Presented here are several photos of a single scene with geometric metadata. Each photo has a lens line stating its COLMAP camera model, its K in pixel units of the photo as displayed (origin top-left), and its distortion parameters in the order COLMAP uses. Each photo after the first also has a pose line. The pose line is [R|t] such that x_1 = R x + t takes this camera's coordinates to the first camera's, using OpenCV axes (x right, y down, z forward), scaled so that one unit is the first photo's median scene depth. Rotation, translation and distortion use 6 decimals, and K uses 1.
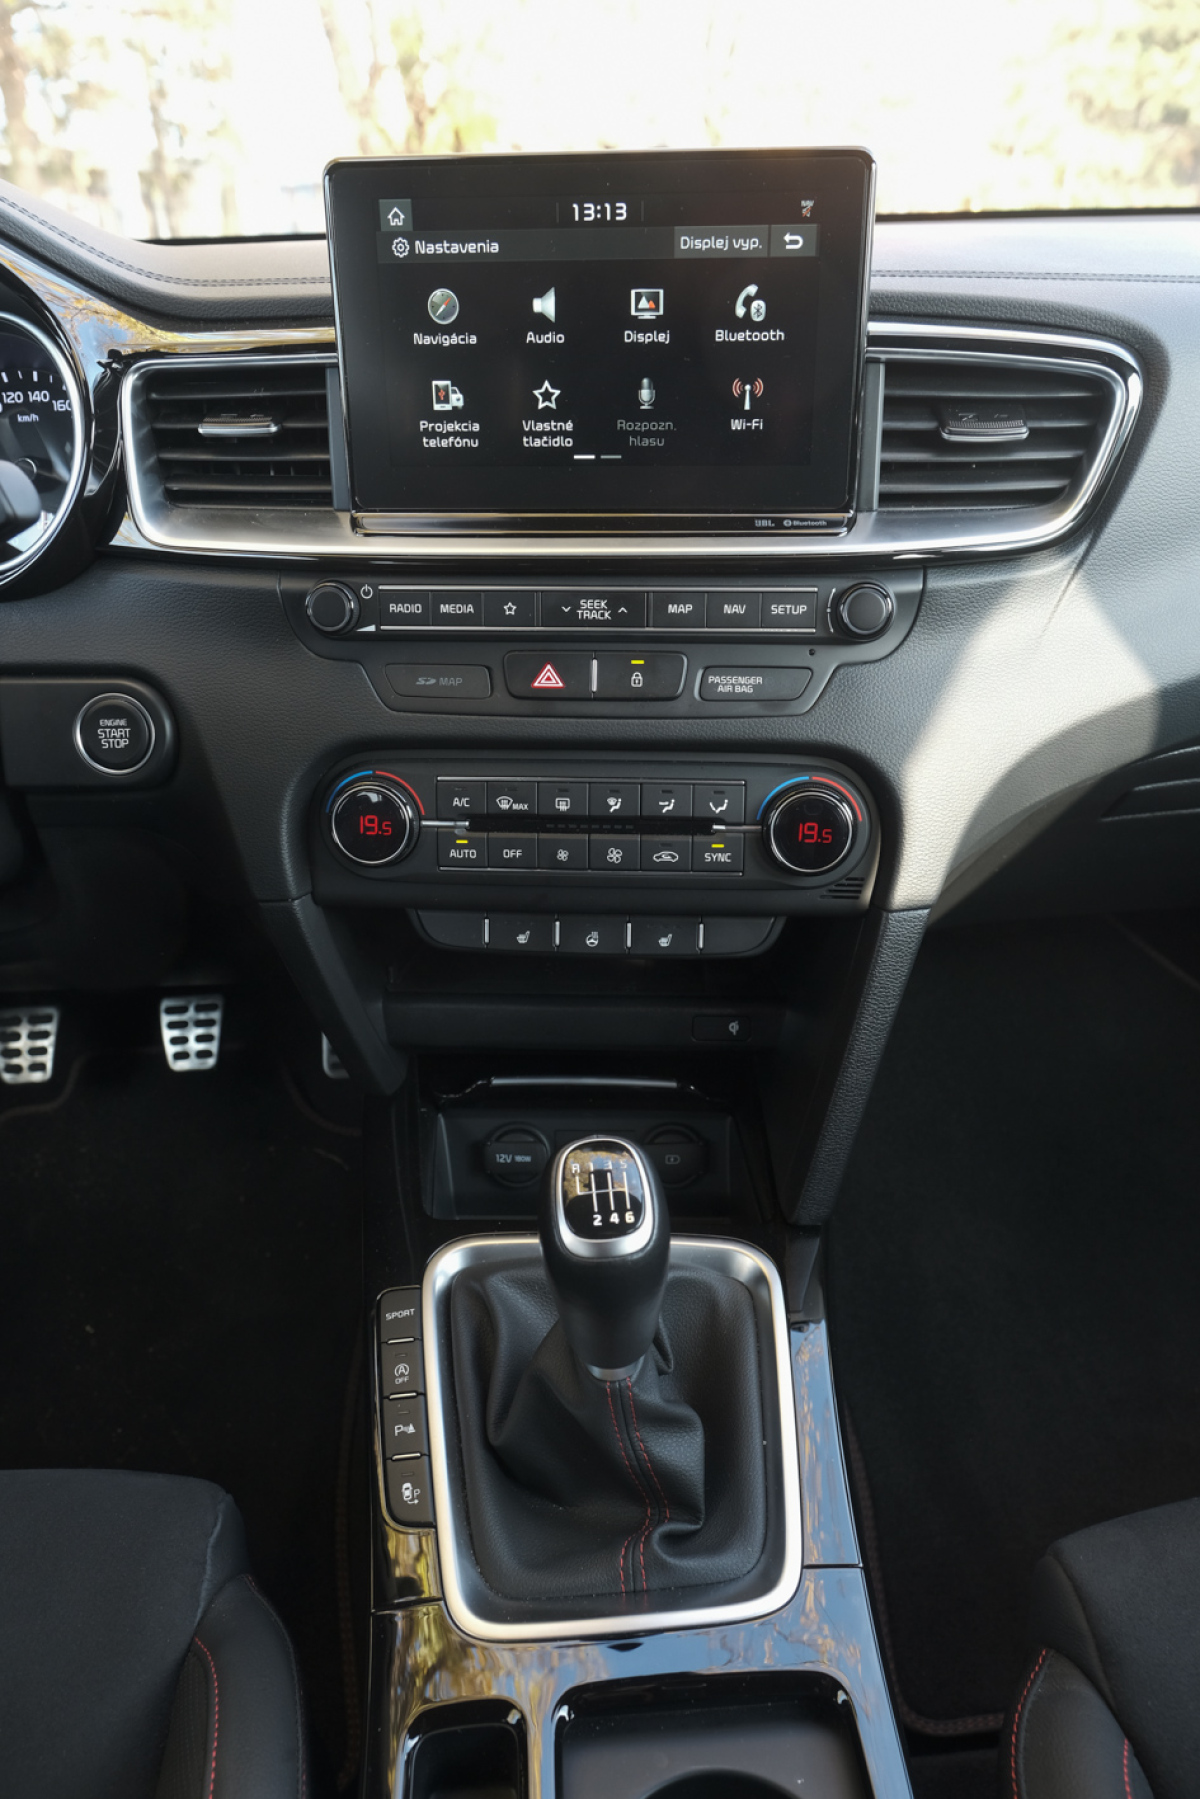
lens RADIAL K [[1211.7, 0, 615.9], [0, 1211.7, 916.4], [0, 0, 1]] dist [-0.025010, 0.015670]
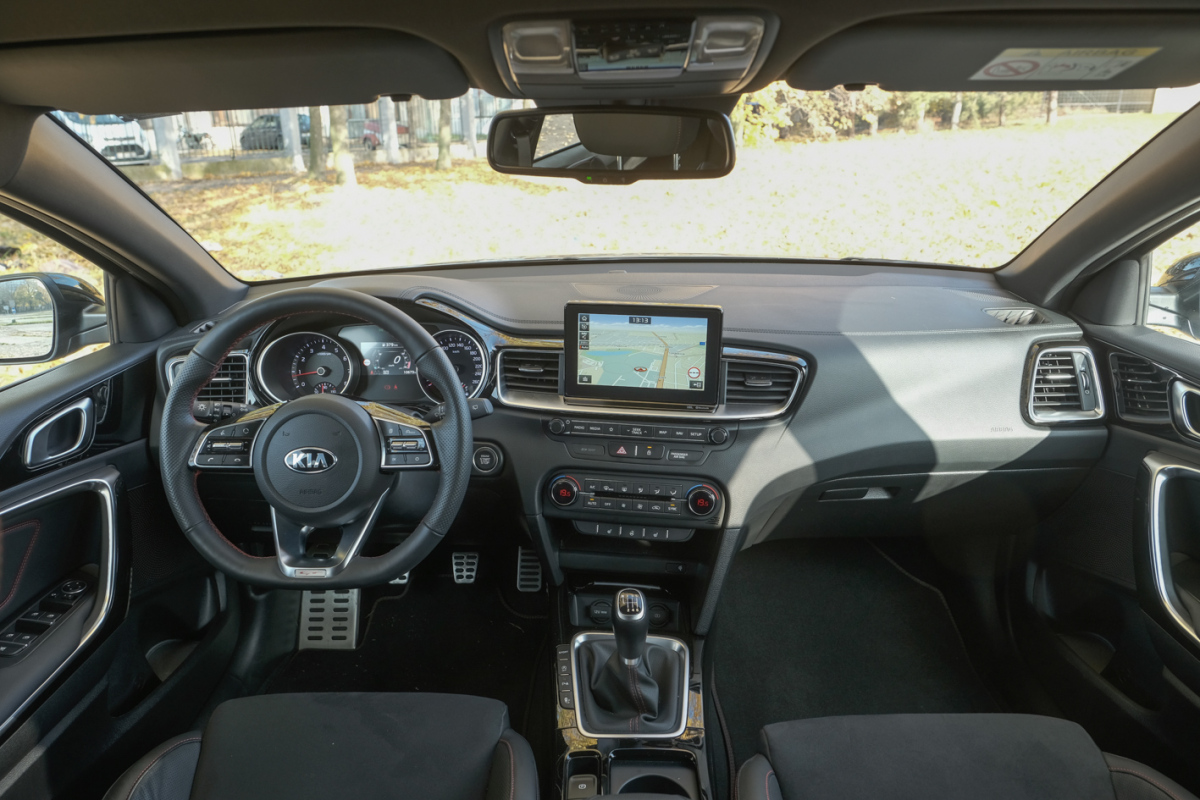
lens RADIAL K [[808.3, 0, 588.5], [0, 808.3, 406.6], [0, 0, 1]] dist [-0.025010, 0.015670]
pose [[0.994970, 0.042083, -0.090903, 0.047418], [-0.055605, 0.986852, -0.151763, 0.020550], [0.083321, 0.156054, 0.984228, -1.156917]]
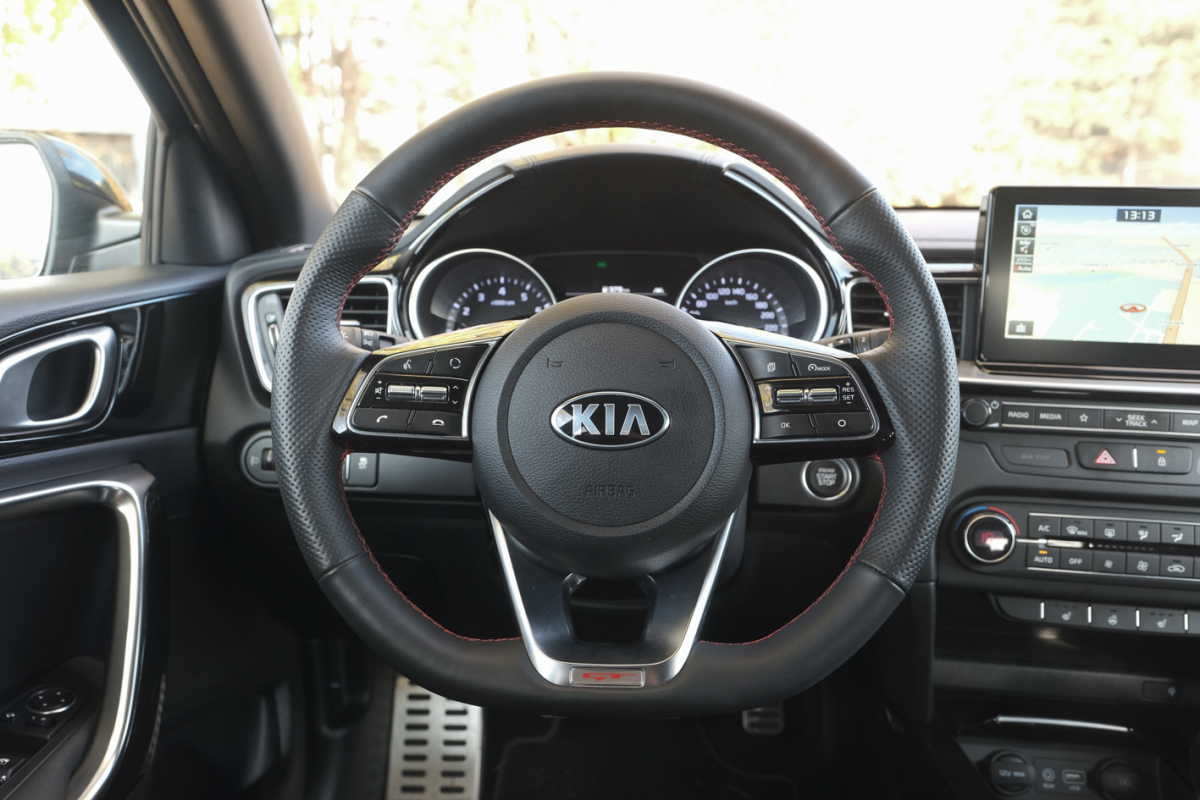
lens RADIAL K [[906.7, 0, 590.6], [0, 906.7, 408.8], [0, 0, 1]] dist [-0.025022, 0.002392]
pose [[0.993139, 0.049370, -0.106009, -0.647379], [-0.076717, 0.959240, -0.271982, 0.138471], [0.088260, 0.278248, 0.956445, -0.304077]]
